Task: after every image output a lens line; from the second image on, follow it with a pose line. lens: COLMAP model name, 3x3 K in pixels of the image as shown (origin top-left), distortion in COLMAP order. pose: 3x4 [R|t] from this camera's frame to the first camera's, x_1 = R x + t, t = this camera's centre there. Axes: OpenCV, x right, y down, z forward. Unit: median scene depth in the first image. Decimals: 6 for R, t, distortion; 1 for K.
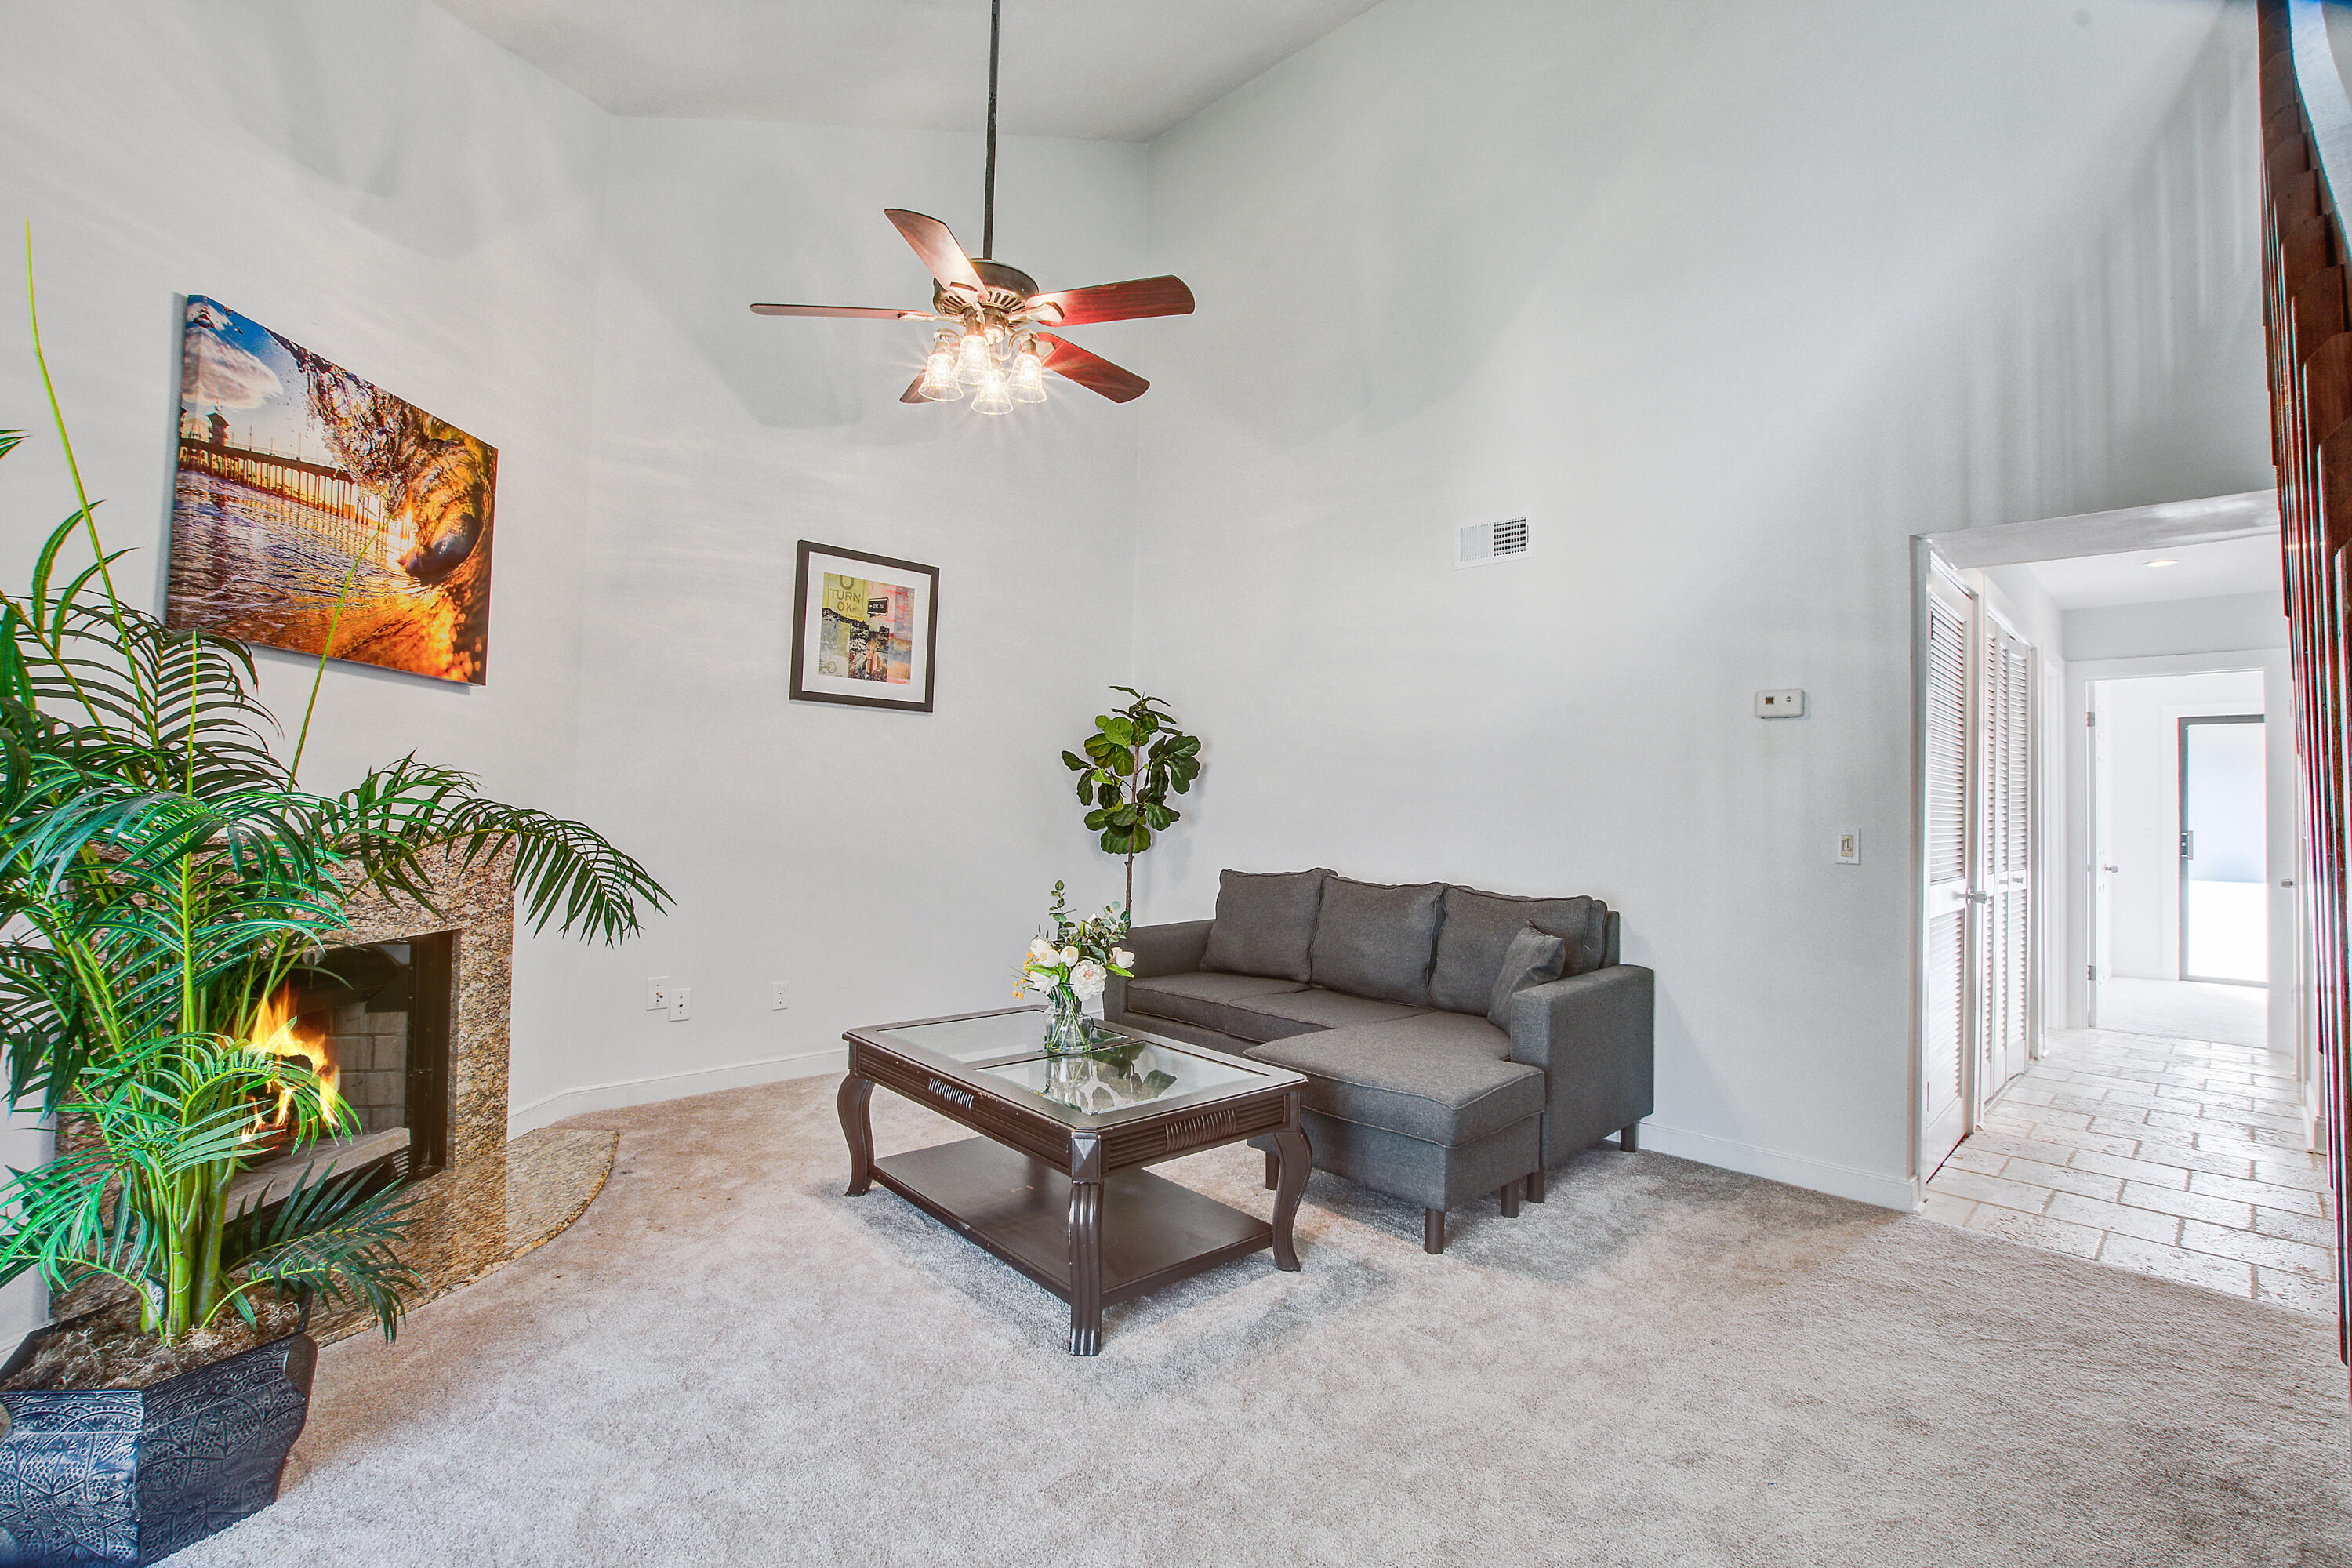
lens RADIAL K [[1077.4, 0, 1170.8], [0, 1077.4, 765.8], [0, 0, 1]] dist [-0.020768, 0.001825]
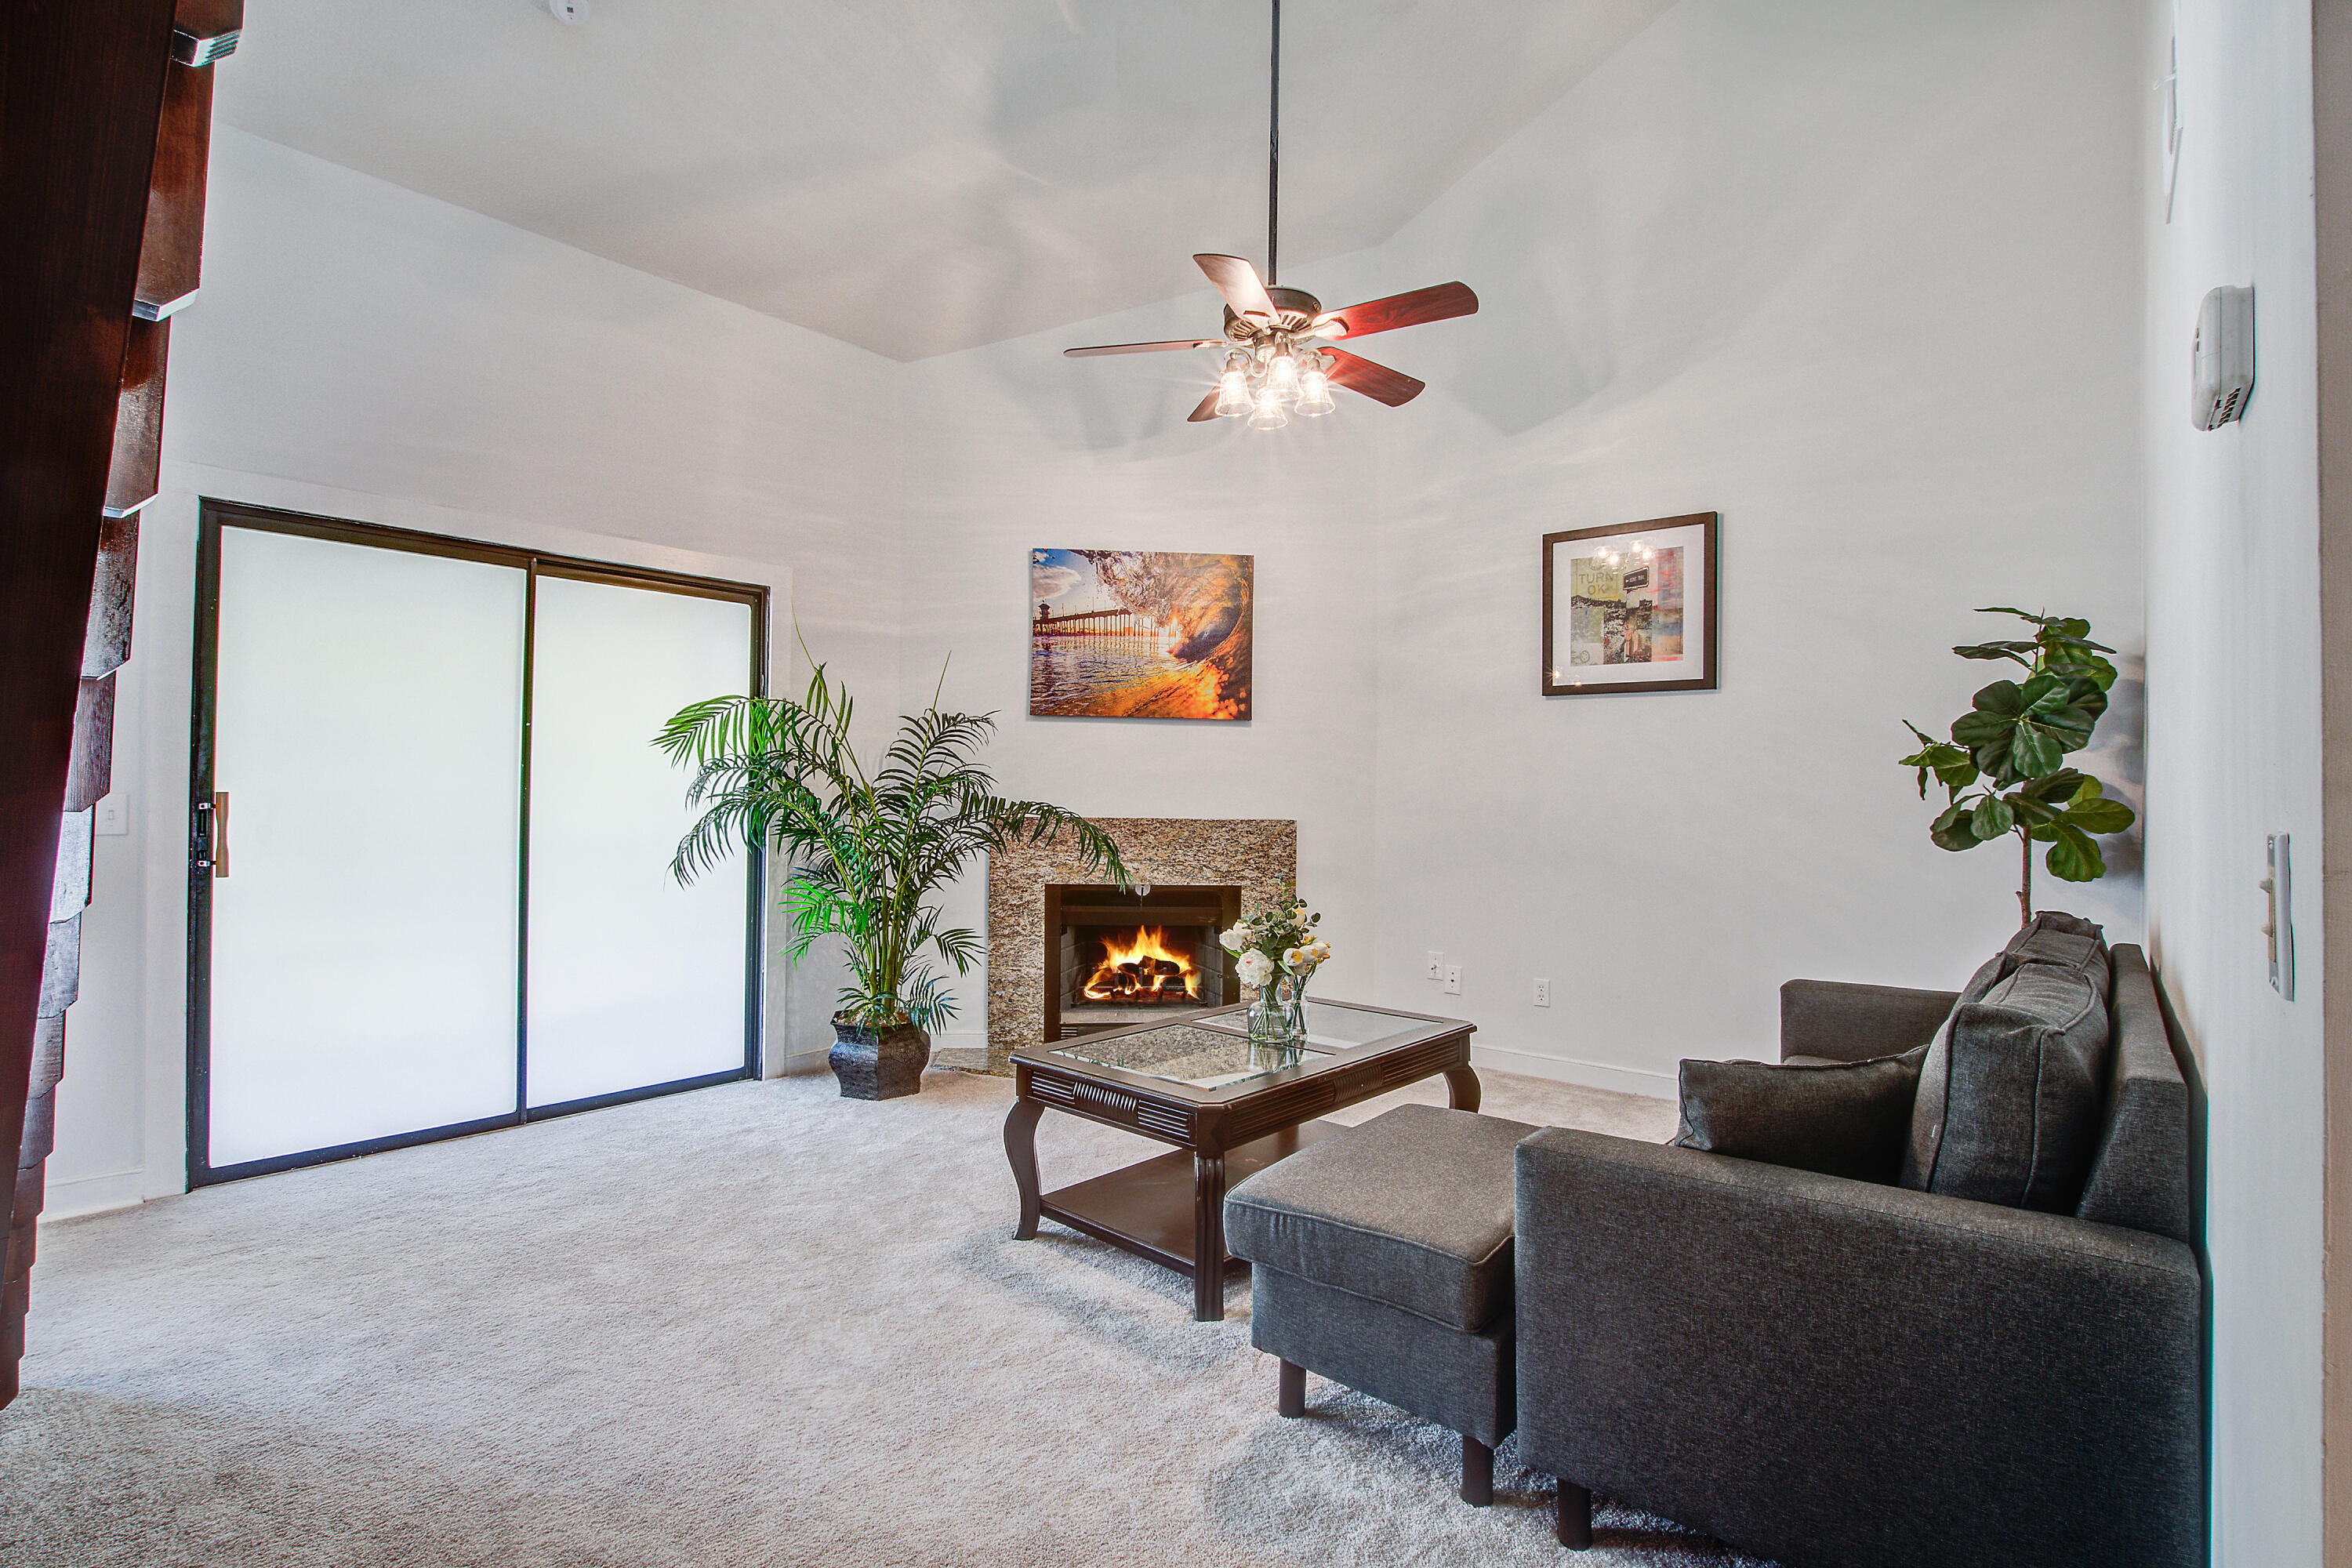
lens RADIAL K [[1121.2, 0, 1140.5], [0, 1121.2, 754.3], [0, 0, 1]] dist [-0.010846, 0.000822]
pose [[0.079339, -0.050632, -0.995561, 0.890591], [0.030110, 0.998375, -0.048376, 0.042359], [0.996393, -0.026139, 0.080735, 0.750240]]
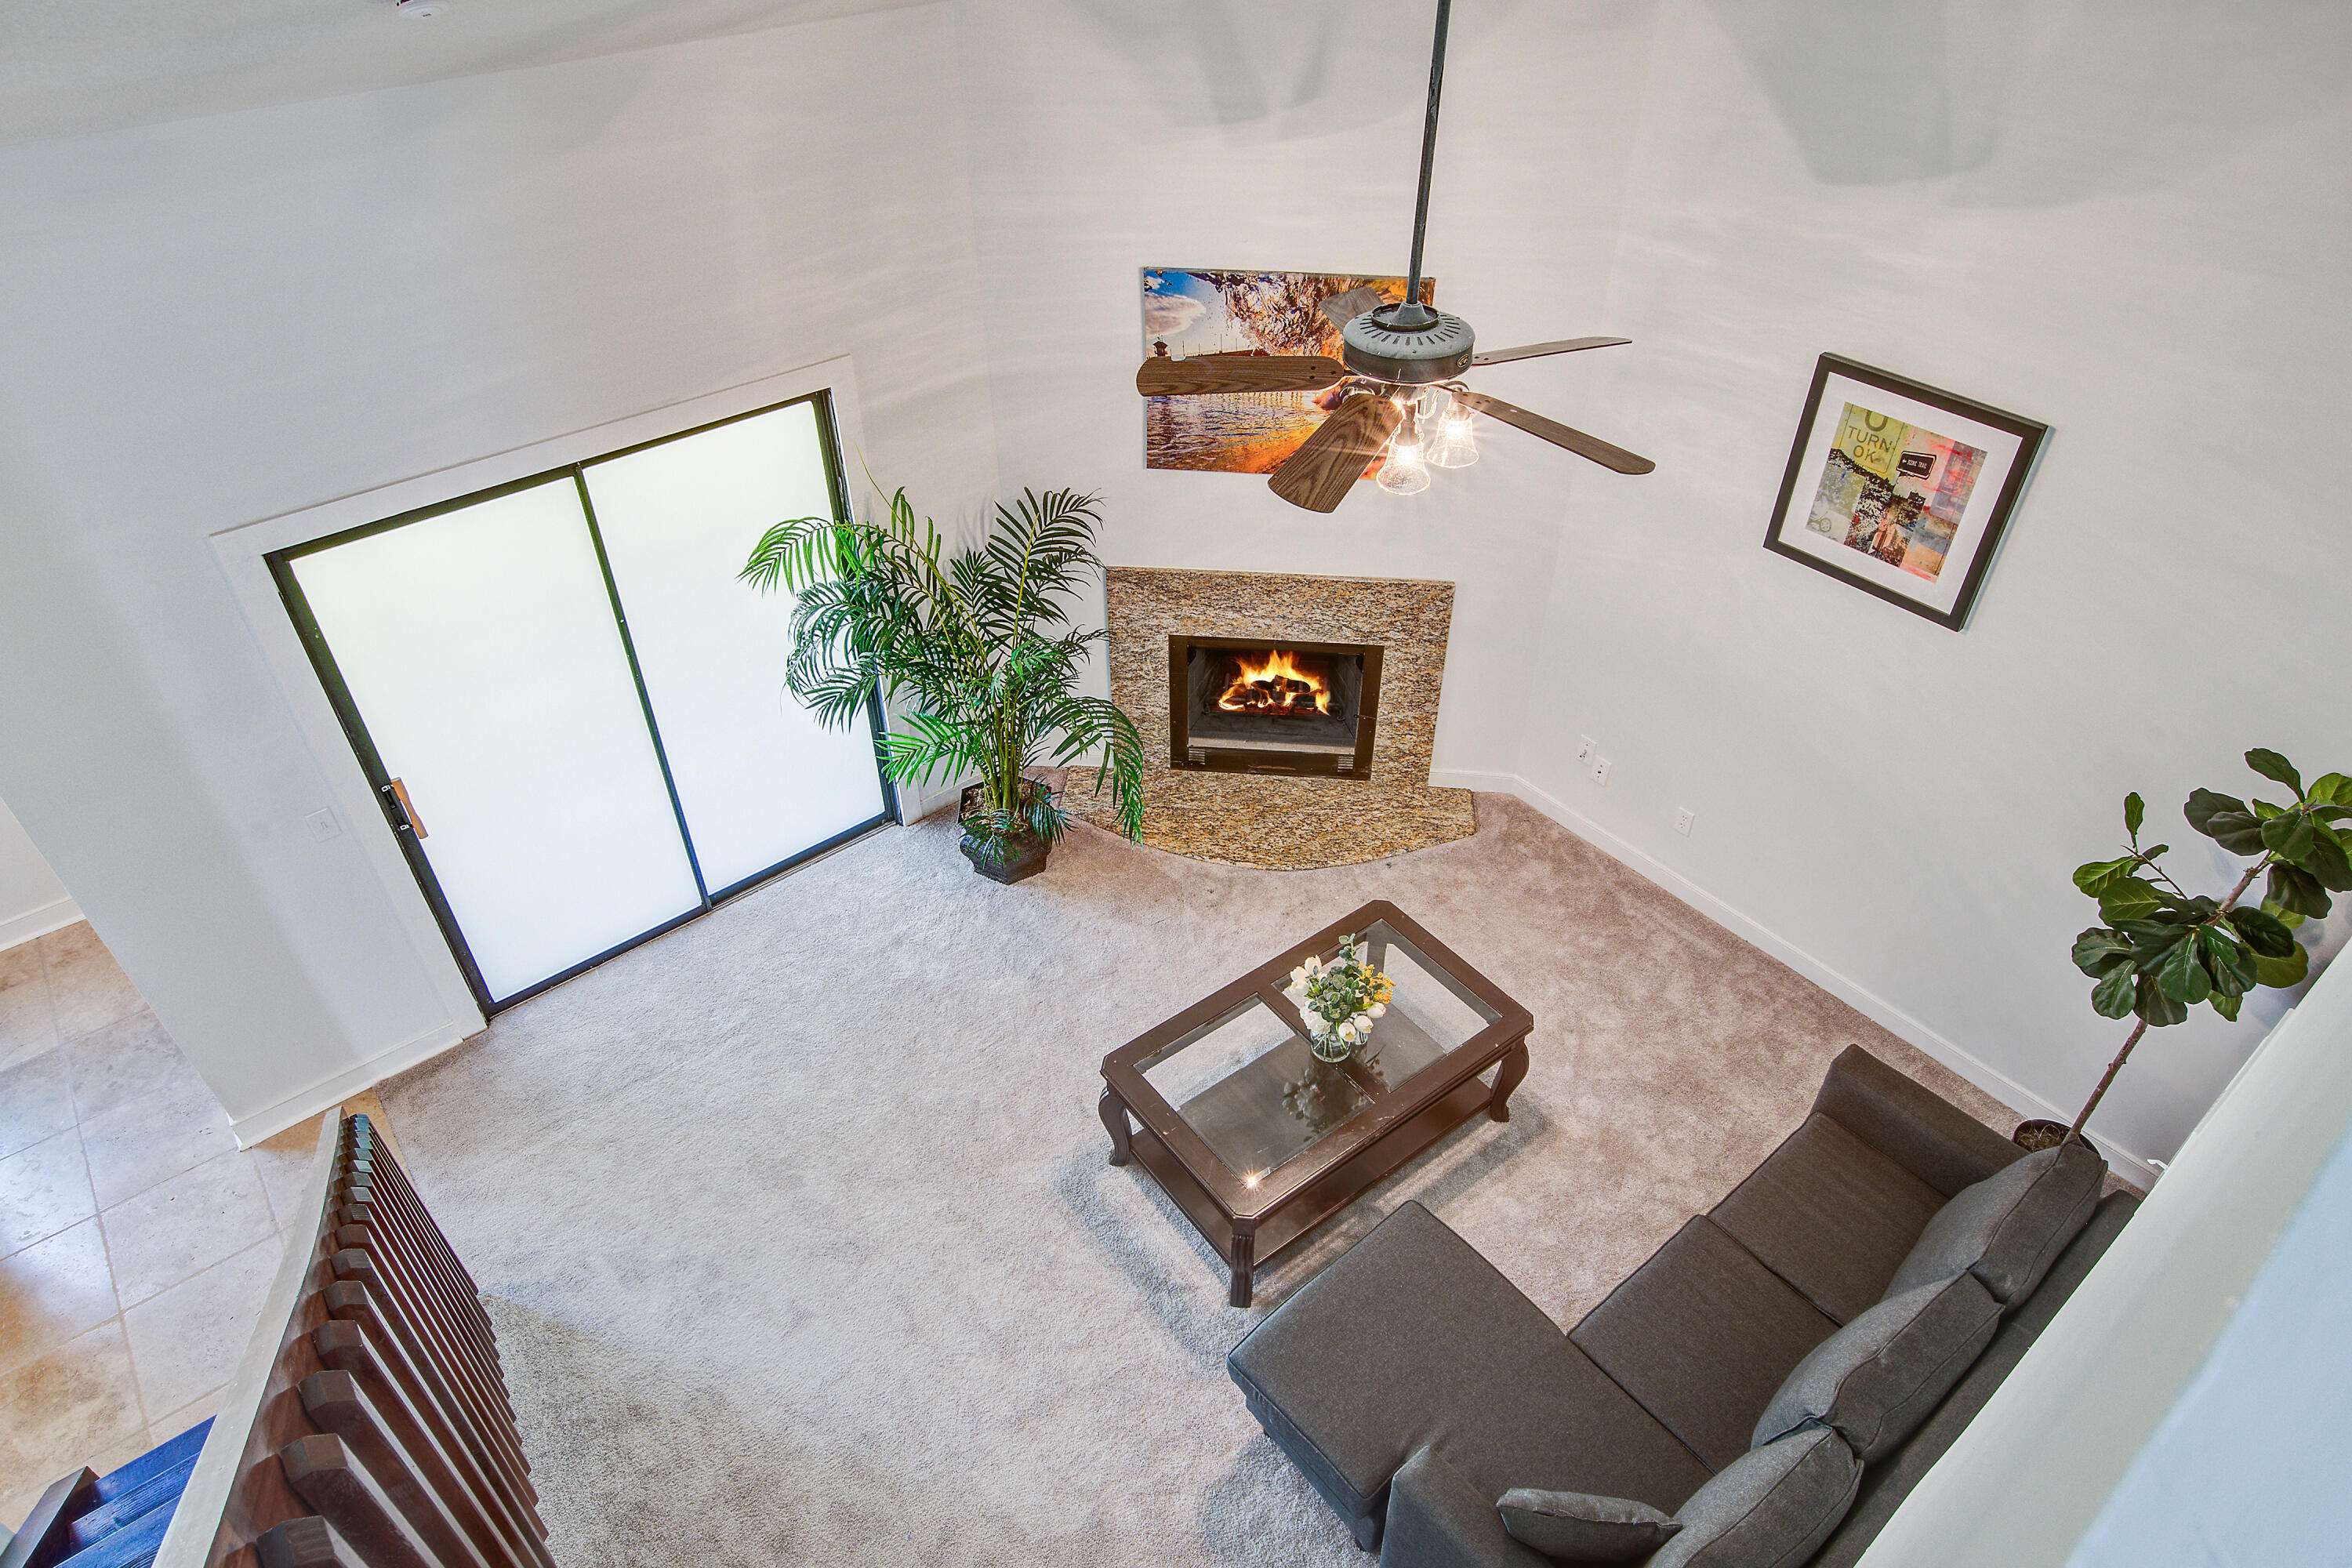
lens RADIAL K [[1402.3, 0, 1126.4], [0, 1402.3, 757.3], [0, 0, 1]] dist [-0.001424, 0.008041]
pose [[-0.093309, 0.603146, -0.792154, 0.849579], [0.063372, 0.797610, 0.599835, -0.819380], [0.993618, 0.005770, -0.112647, 0.889901]]
